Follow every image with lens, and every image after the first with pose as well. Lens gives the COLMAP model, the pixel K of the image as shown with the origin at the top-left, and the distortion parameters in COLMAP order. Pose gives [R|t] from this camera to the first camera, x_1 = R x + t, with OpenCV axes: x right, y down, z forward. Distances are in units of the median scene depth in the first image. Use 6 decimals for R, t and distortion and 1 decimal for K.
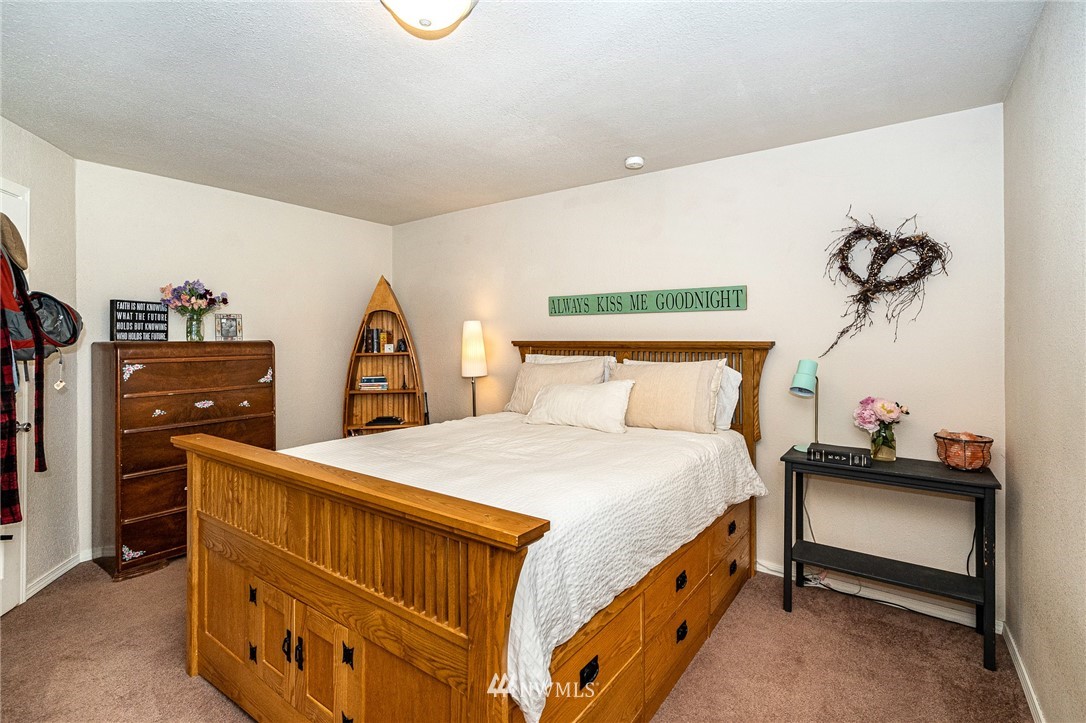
lens RADIAL K [[503.2, 0, 549.3], [0, 503.2, 340.5], [0, 0, 1]] dist [-0.005563, 0.002708]
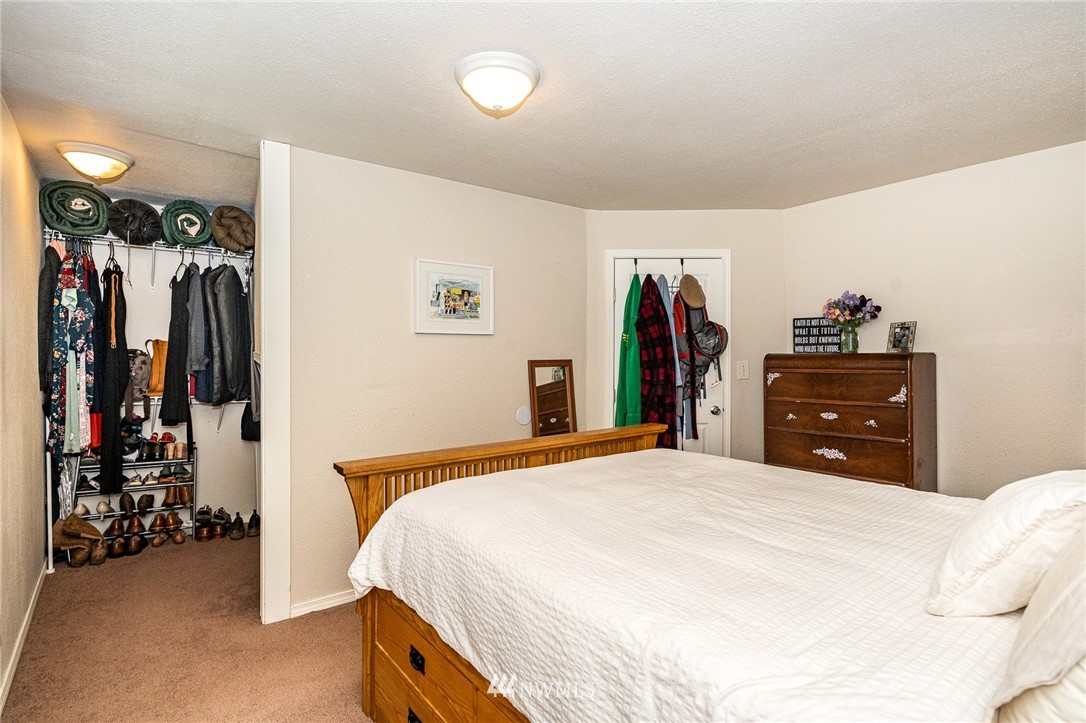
lens RADIAL K [[503.2, 0, 542.6], [0, 503.2, 359.2], [0, 0, 1]] dist [-0.005563, 0.002708]
pose [[-0.255337, 0.012682, -0.966769, 0.426539], [0.006913, 0.999912, 0.011291, -0.002364], [0.966827, -0.003800, -0.255403, 0.696616]]
